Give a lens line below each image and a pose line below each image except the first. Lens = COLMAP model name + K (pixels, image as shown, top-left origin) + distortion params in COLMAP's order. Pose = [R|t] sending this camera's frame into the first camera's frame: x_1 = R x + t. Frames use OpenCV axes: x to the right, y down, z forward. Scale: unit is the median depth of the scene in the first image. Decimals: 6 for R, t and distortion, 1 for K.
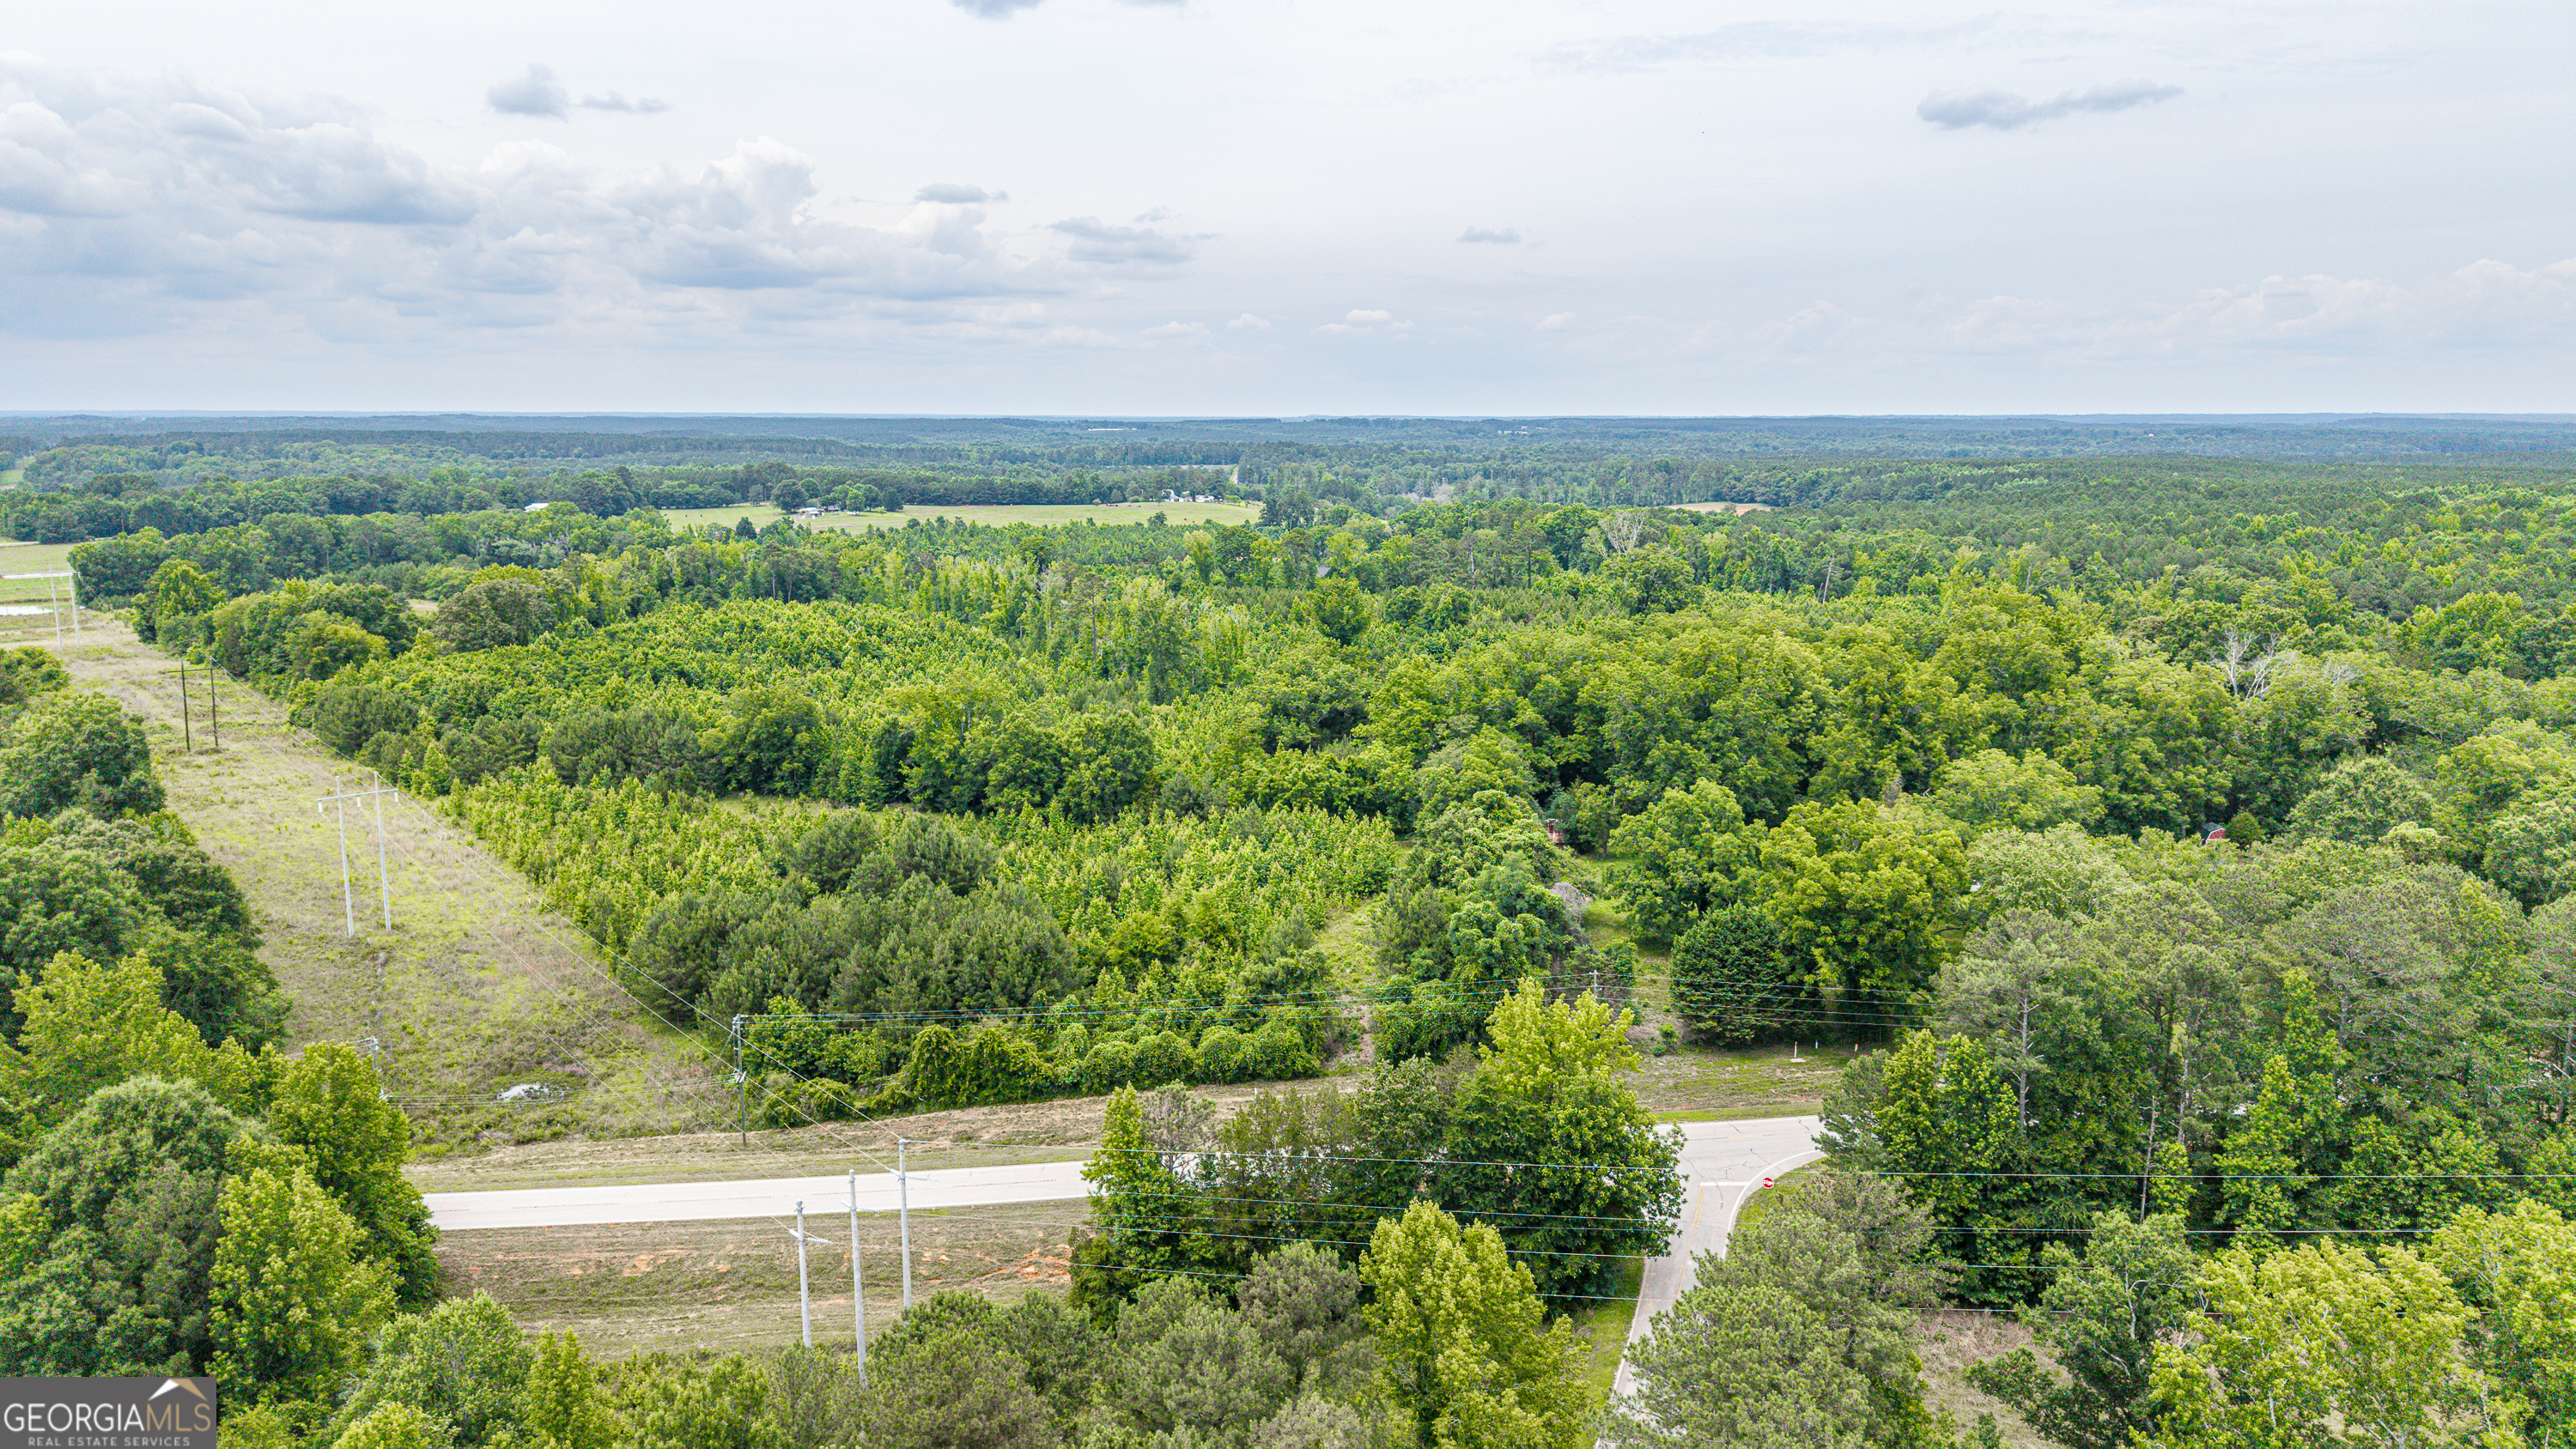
lens RADIAL K [[1696.3, 0, 1288.0], [0, 1696.3, 724.5], [0, 0, 1]] dist [0.163301, -0.237453]
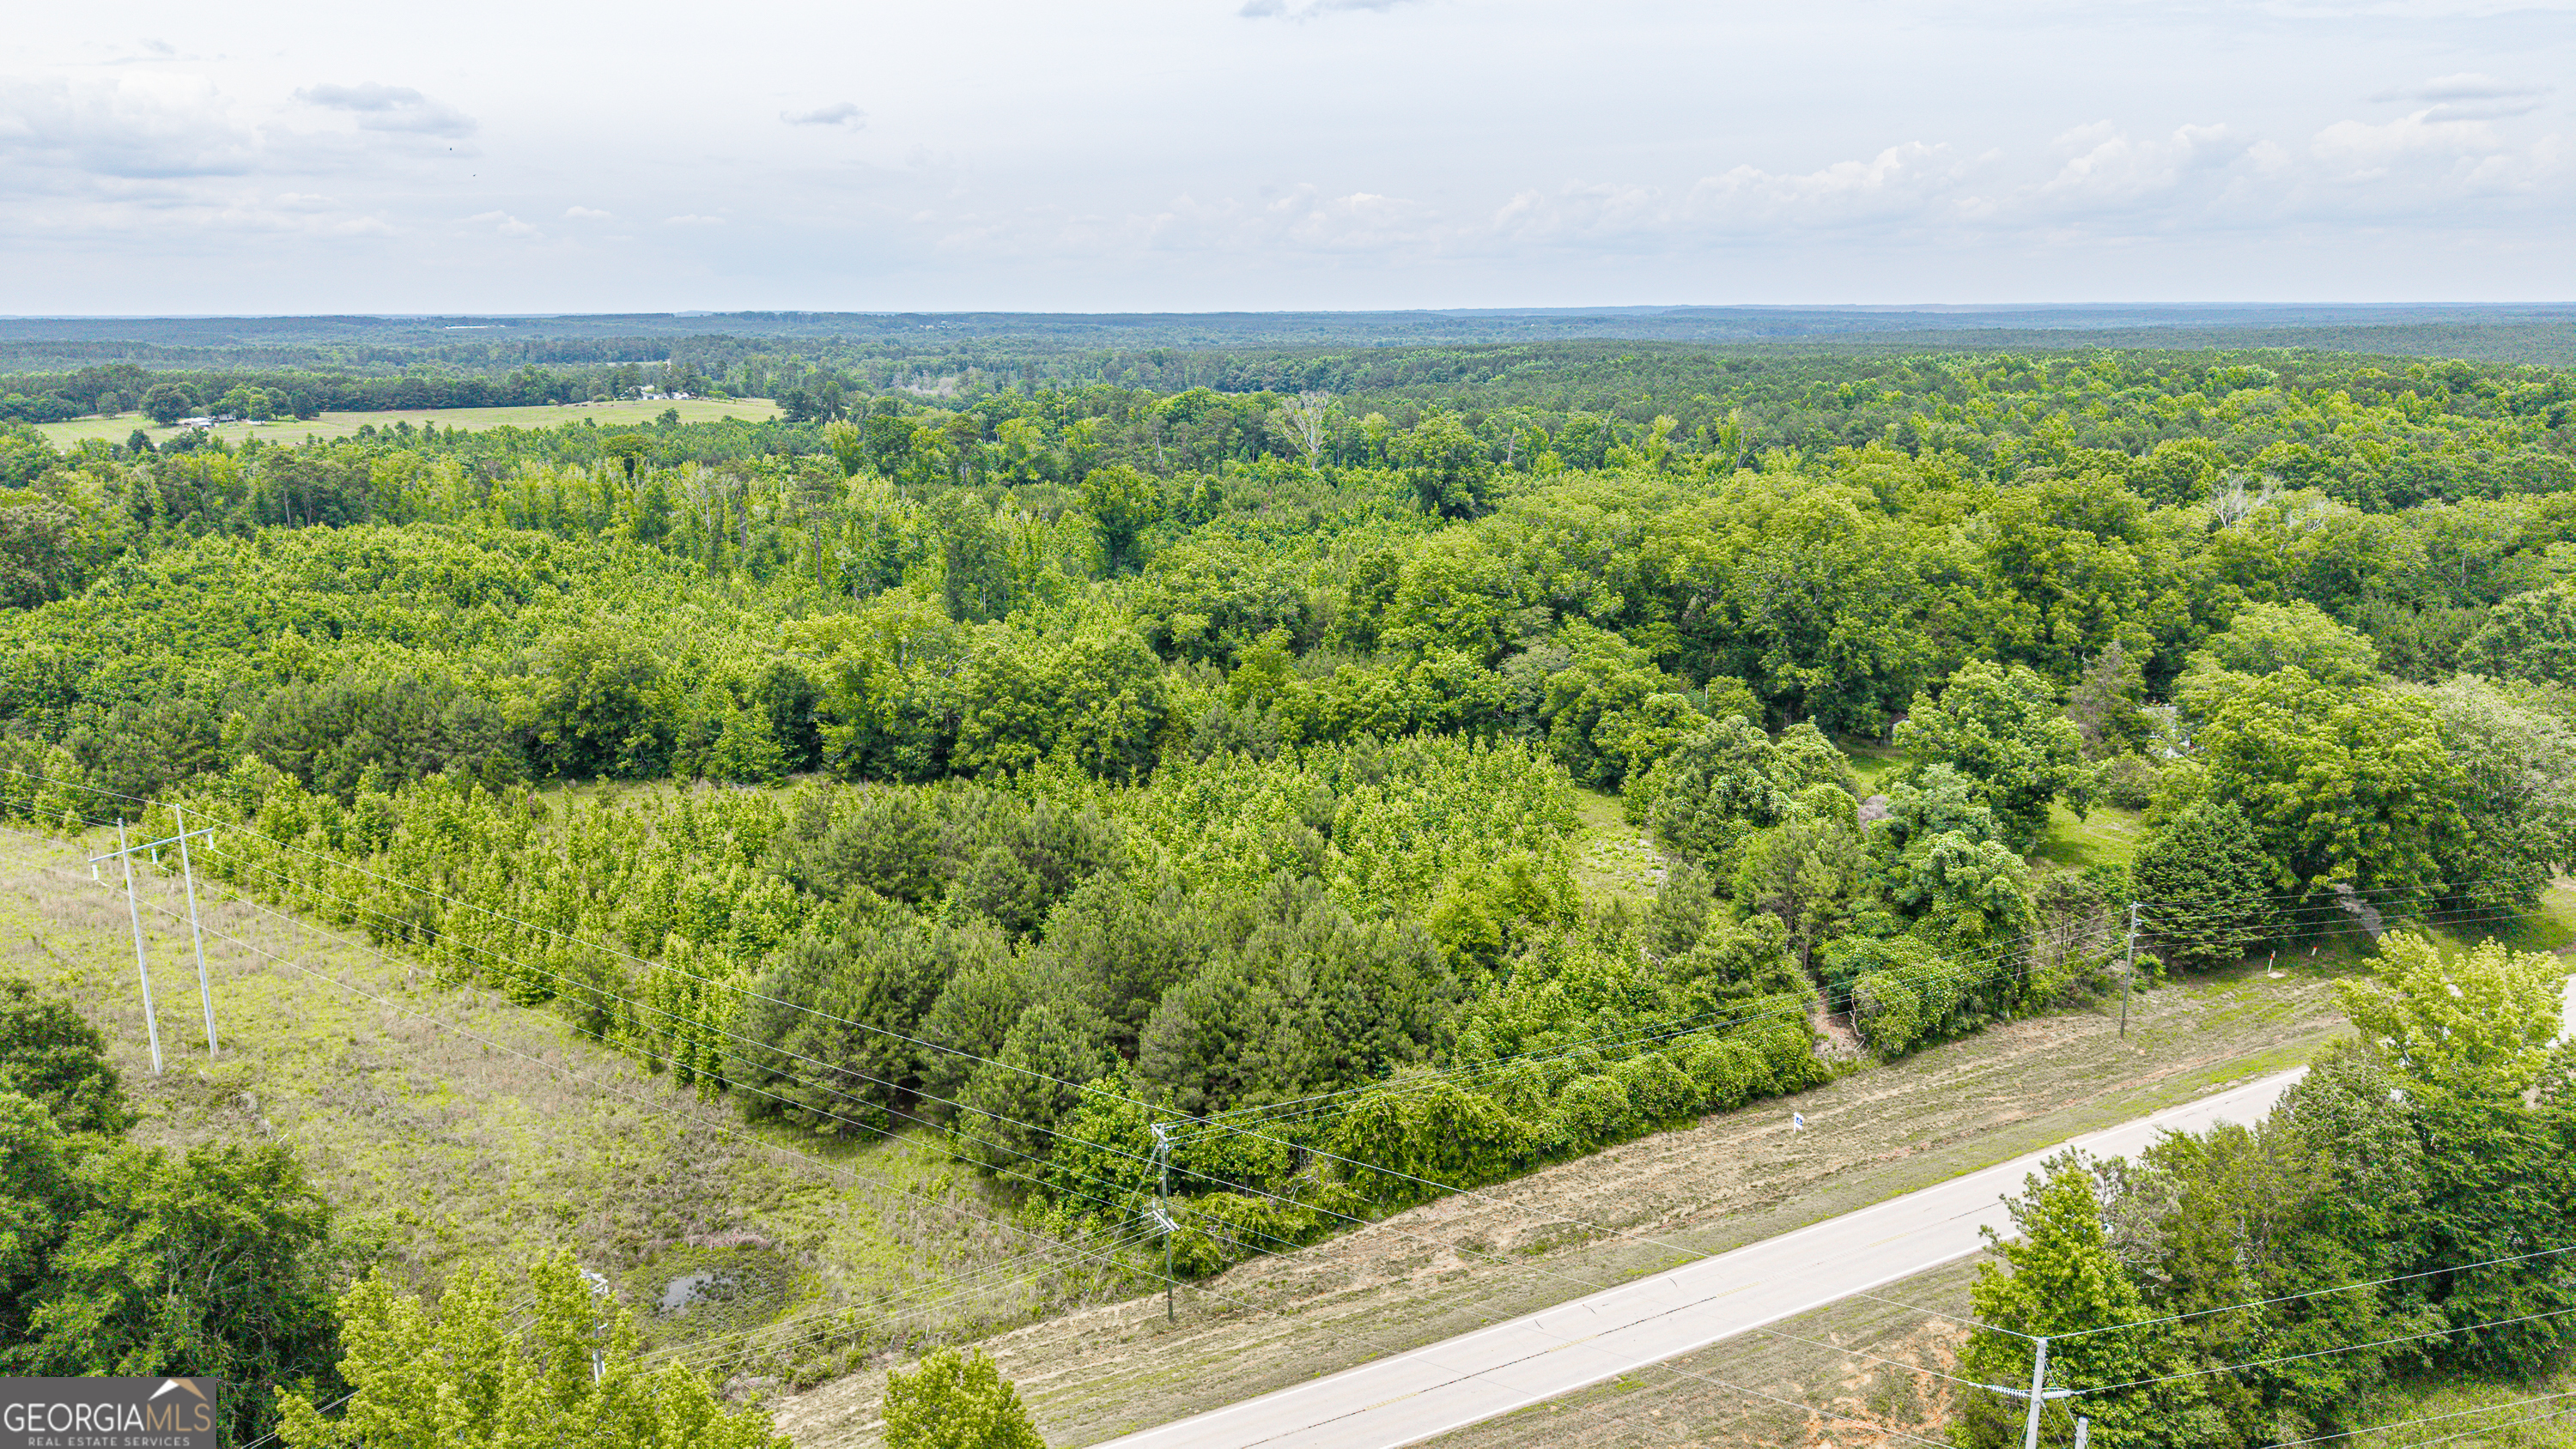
lens RADIAL K [[1715.8, 0, 1288.0], [0, 1715.8, 724.5], [0, 0, 1]] dist [0.040902, -0.044463]
pose [[0.941752, -0.085524, 0.325252, -0.139397], [0.067081, 0.995460, 0.067521, -0.006486], [-0.329550, -0.041770, 0.943214, 0.113231]]
